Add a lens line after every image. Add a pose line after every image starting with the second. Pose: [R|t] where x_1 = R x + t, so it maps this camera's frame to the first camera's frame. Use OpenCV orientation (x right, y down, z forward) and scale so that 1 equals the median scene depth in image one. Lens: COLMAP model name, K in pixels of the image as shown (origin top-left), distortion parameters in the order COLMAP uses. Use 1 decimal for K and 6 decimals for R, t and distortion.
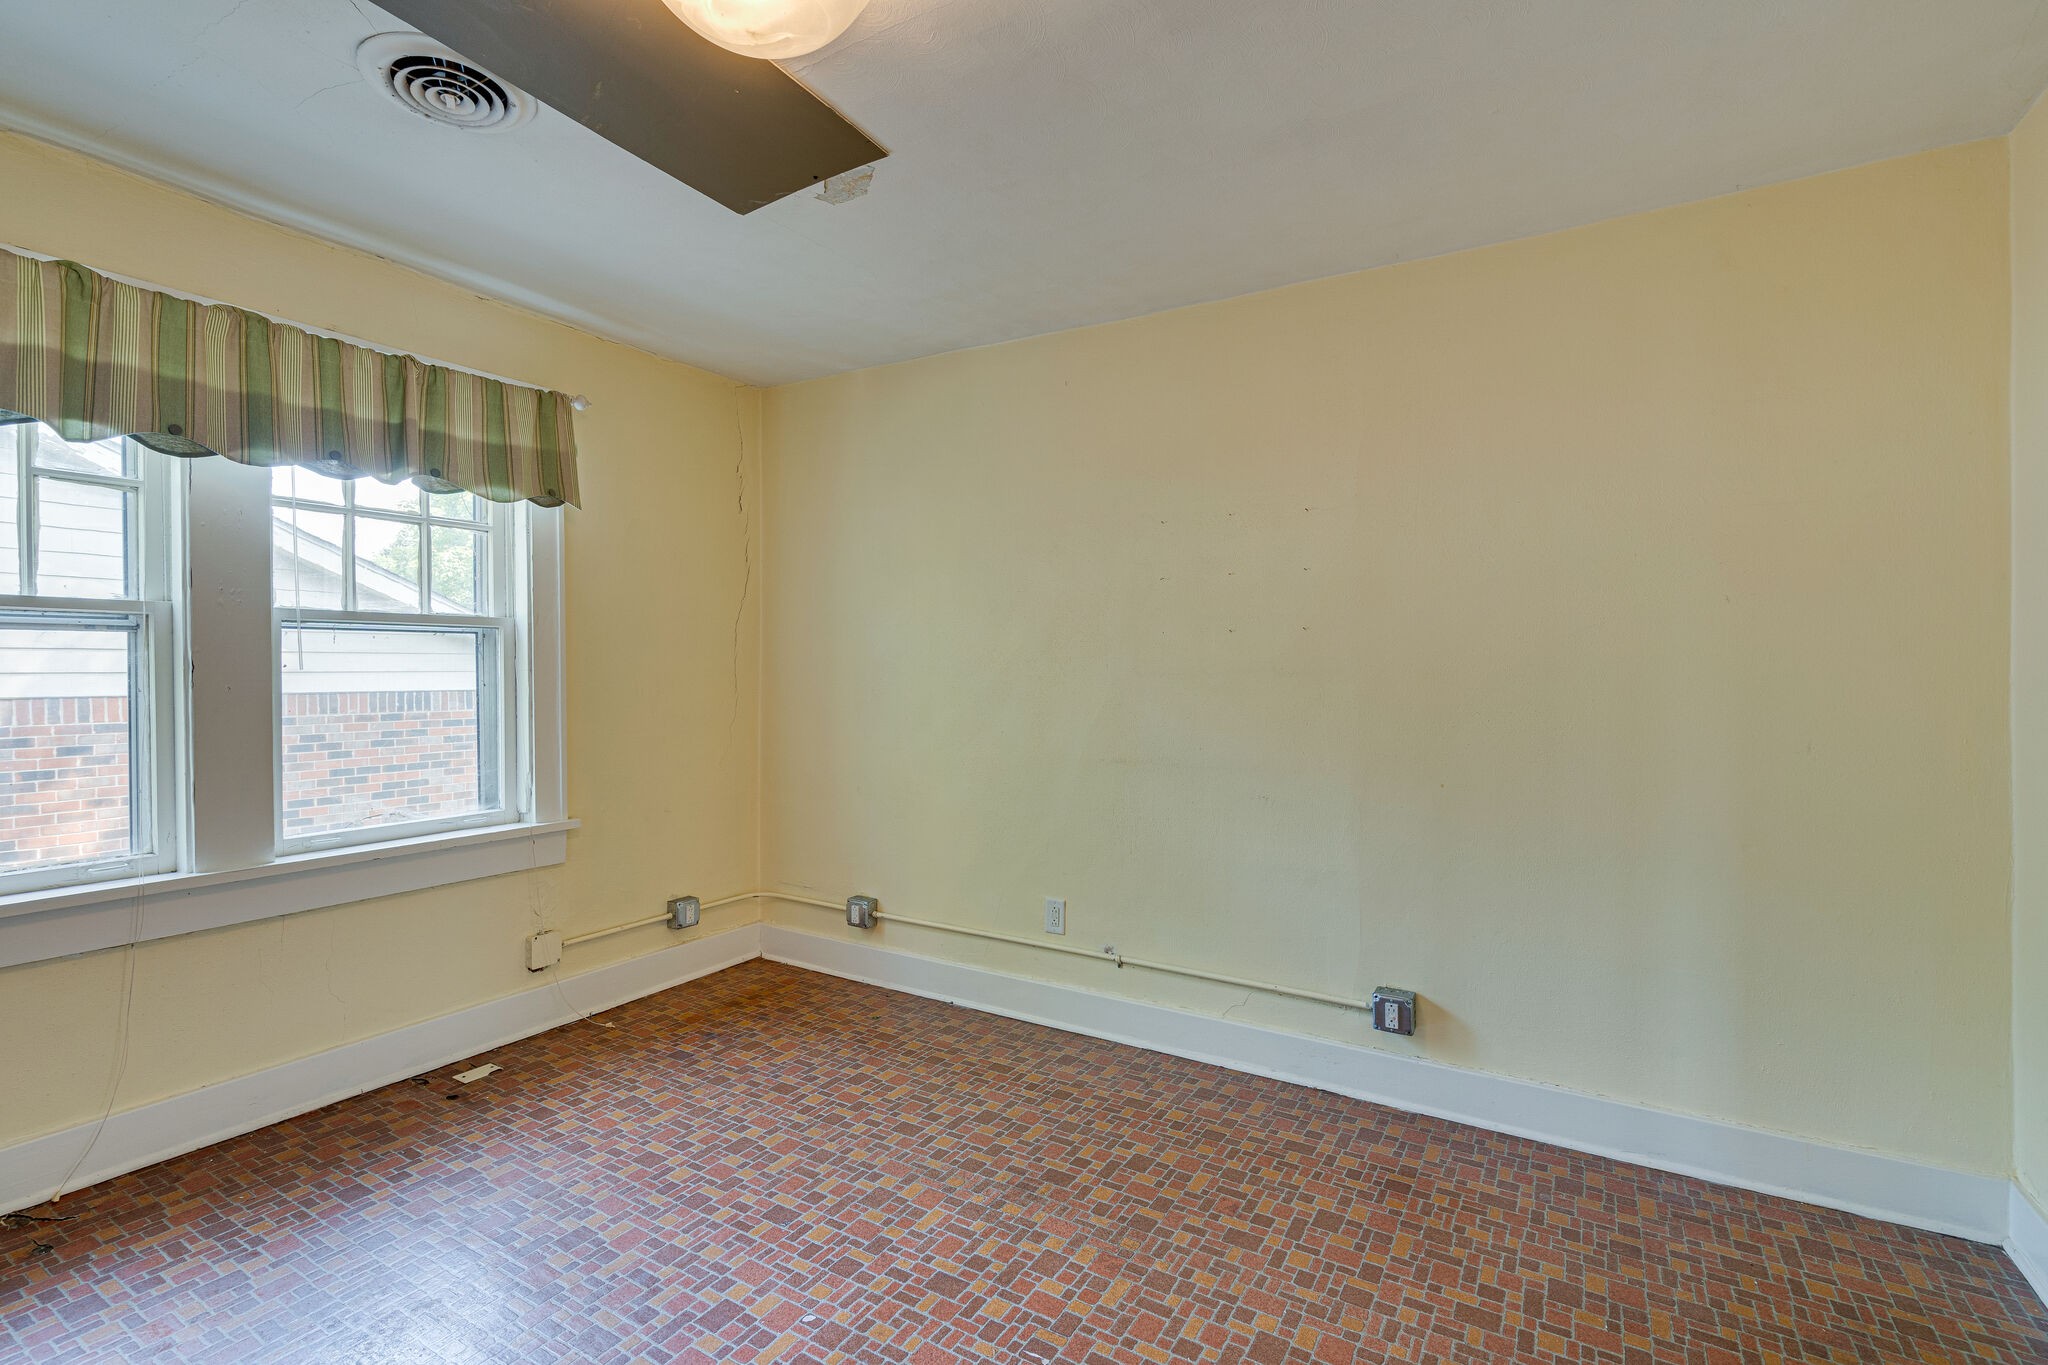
lens RADIAL K [[920.3, 0, 1015.1], [0, 920.3, 682.6], [0, 0, 1]] dist [-0.004645, 0.002541]
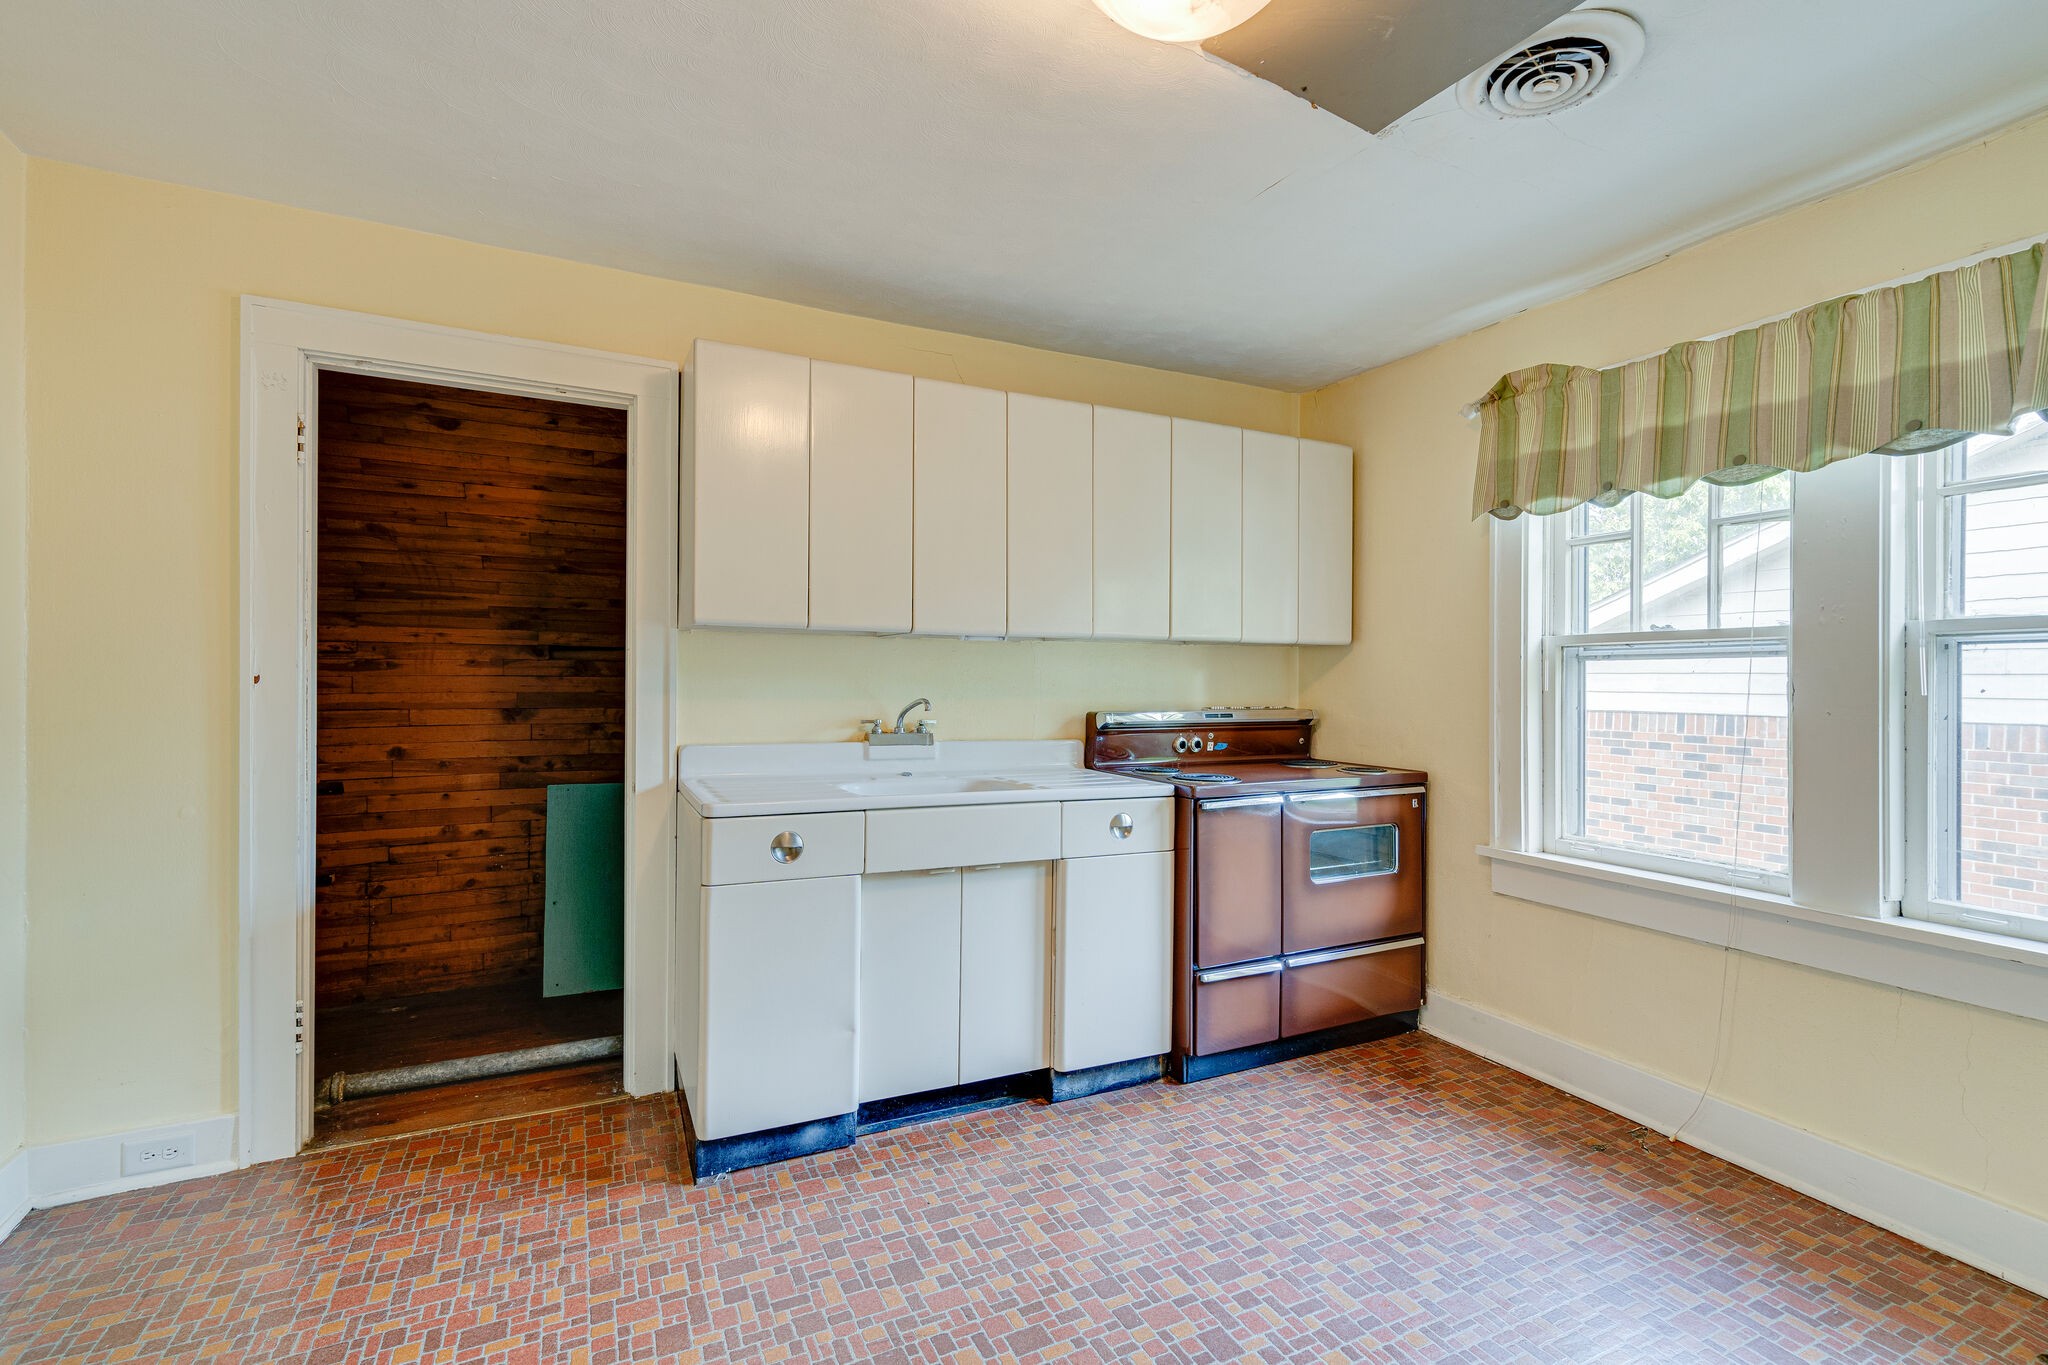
lens RADIAL K [[920.3, 0, 1026.7], [0, 920.3, 683.0], [0, 0, 1]] dist [-0.004645, 0.002541]
pose [[-0.526737, -0.005673, -0.850009, 0.328626], [-0.025239, 0.999641, 0.008968, -0.011544], [0.849653, 0.026177, -0.526691, 0.738926]]
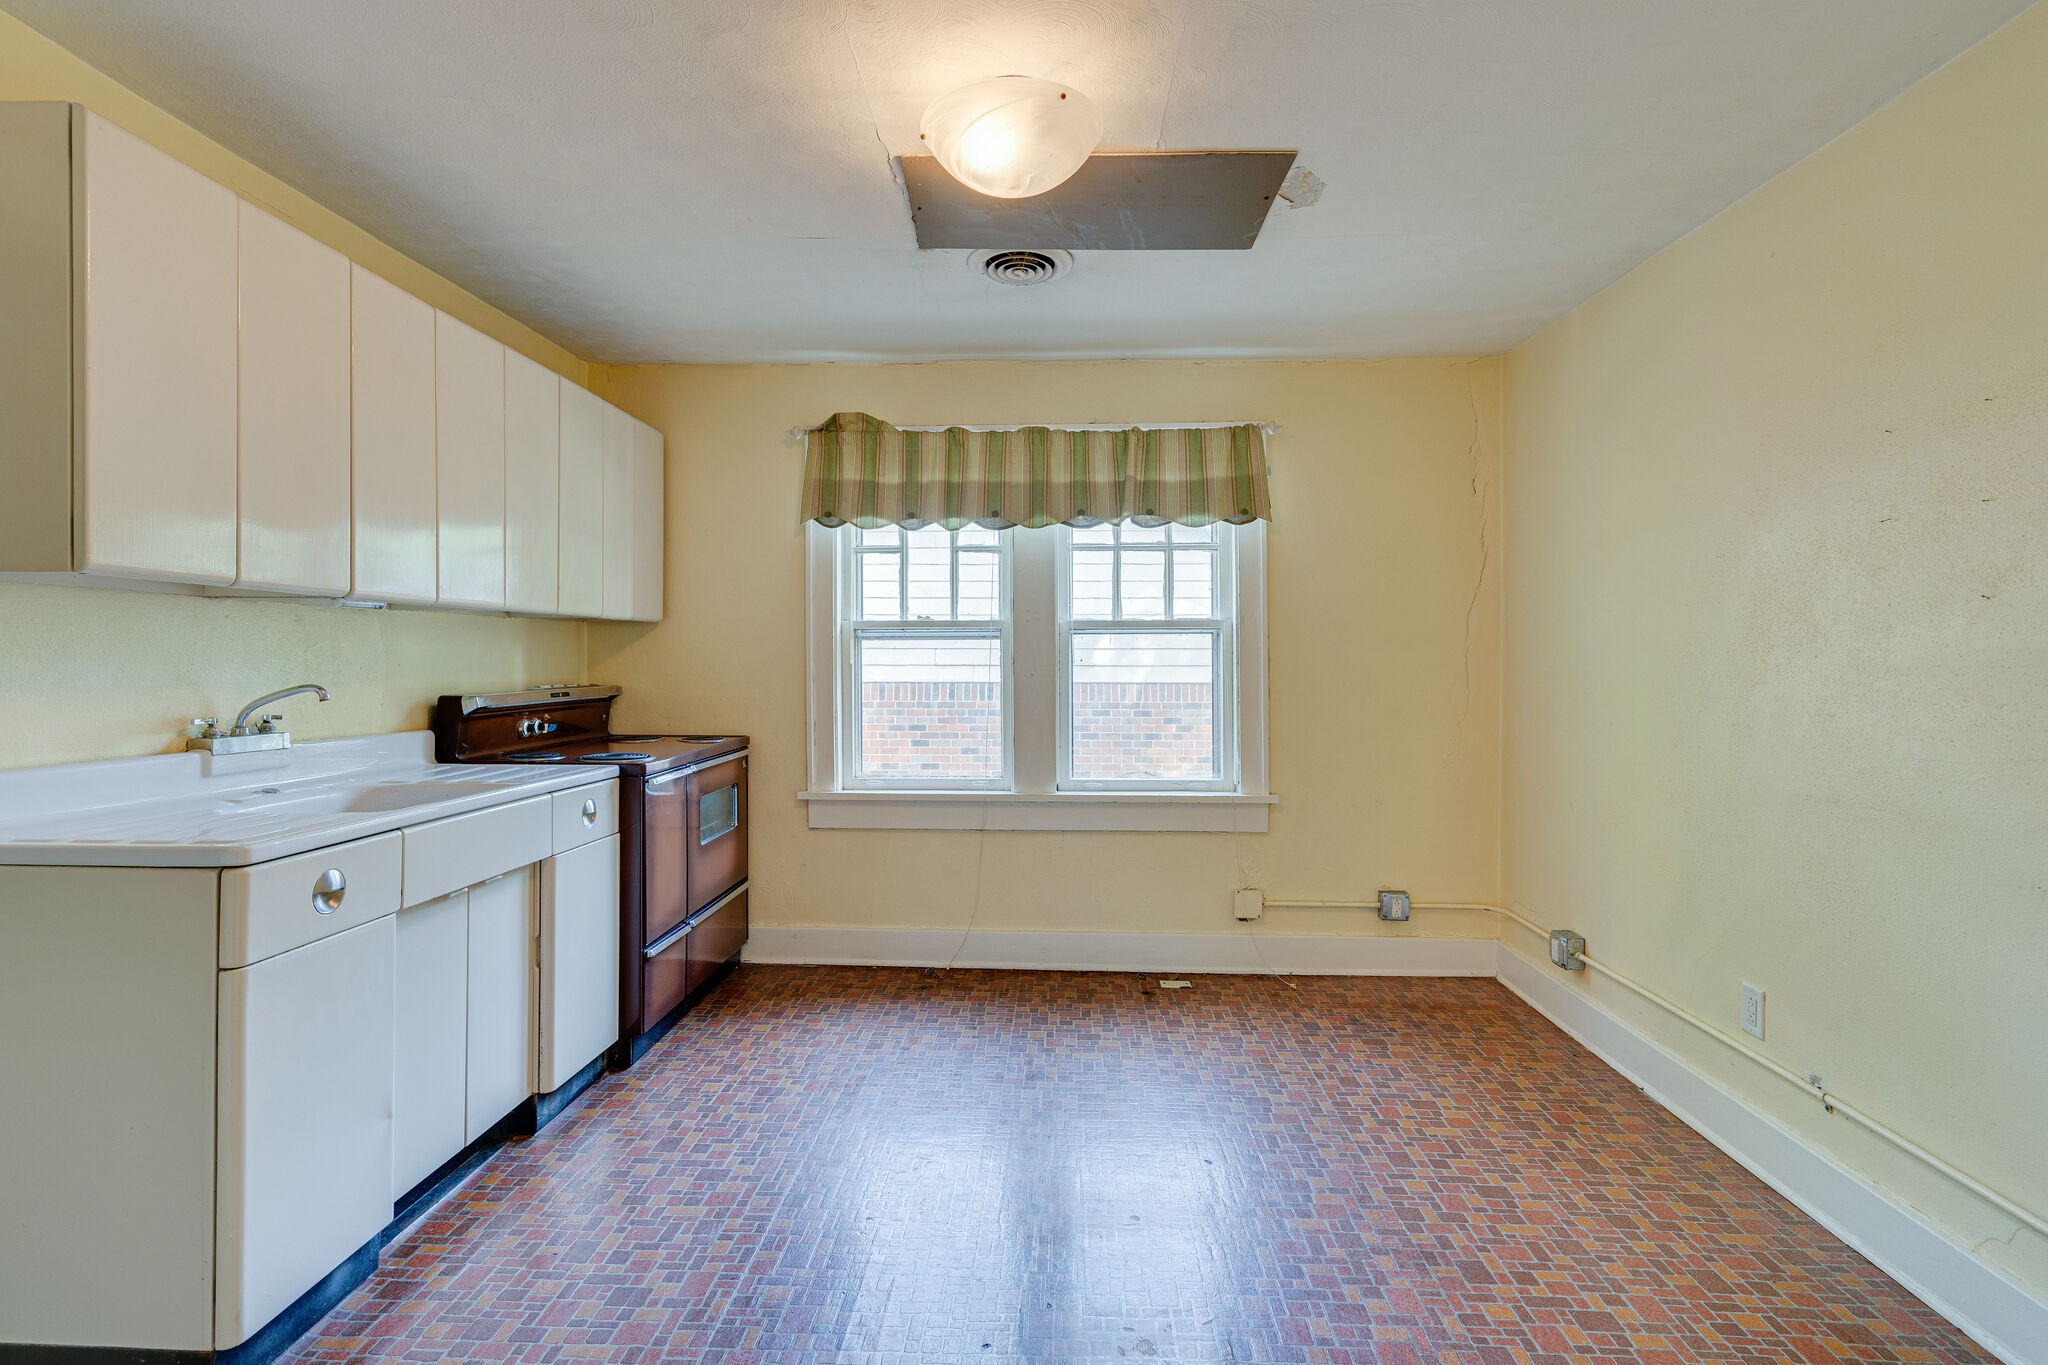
lens RADIAL K [[991.2, 0, 1039.3], [0, 991.2, 666.4], [0, 0, 1]] dist [0.001239, 0.000533]
pose [[0.496386, 0.003144, -0.868096, 0.541494], [-0.013397, 0.999902, -0.004039, -0.001098], [0.867999, 0.013635, 0.496379, 0.174984]]
